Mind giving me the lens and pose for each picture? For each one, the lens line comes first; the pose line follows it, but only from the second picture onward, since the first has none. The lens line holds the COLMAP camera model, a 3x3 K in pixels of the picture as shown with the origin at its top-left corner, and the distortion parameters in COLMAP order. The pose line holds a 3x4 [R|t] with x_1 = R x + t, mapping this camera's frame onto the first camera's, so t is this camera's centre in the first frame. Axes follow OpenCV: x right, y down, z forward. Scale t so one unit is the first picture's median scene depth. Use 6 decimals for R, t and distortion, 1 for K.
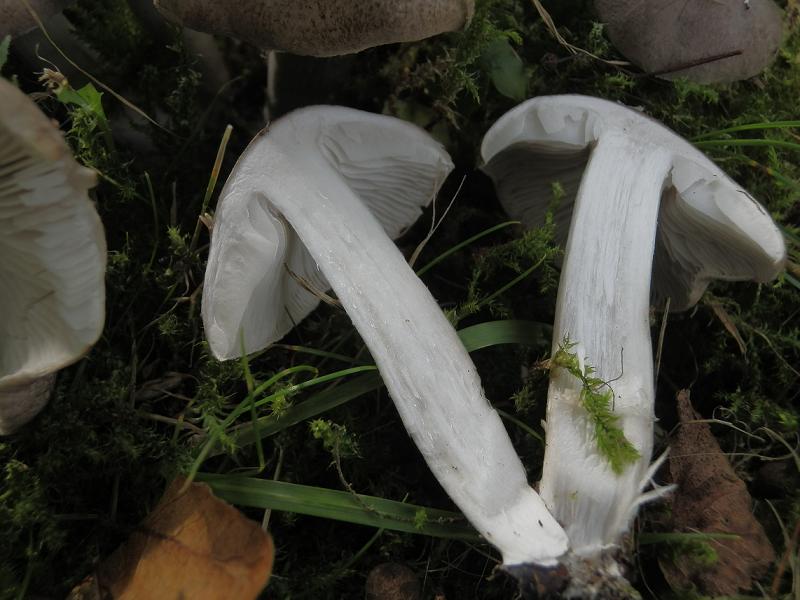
lens RADIAL K [[863.8, 0, 400.0], [0, 863.8, 300.0], [0, 0, 1]] dist [-0.079238, 0.005909]
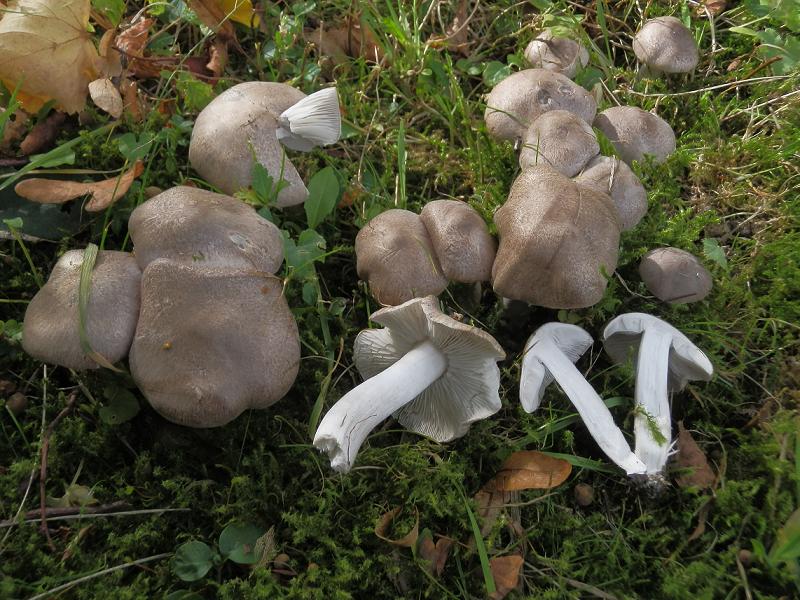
lens RADIAL K [[863.8, 0, 400.0], [0, 863.8, 300.0], [0, 0, 1]] dist [-0.079238, 0.005909]
pose [[0.999617, -0.021734, 0.017138, -0.655919], [0.023150, 0.995914, -0.087285, -0.066490], [-0.015171, 0.087648, 0.996036, -1.897513]]
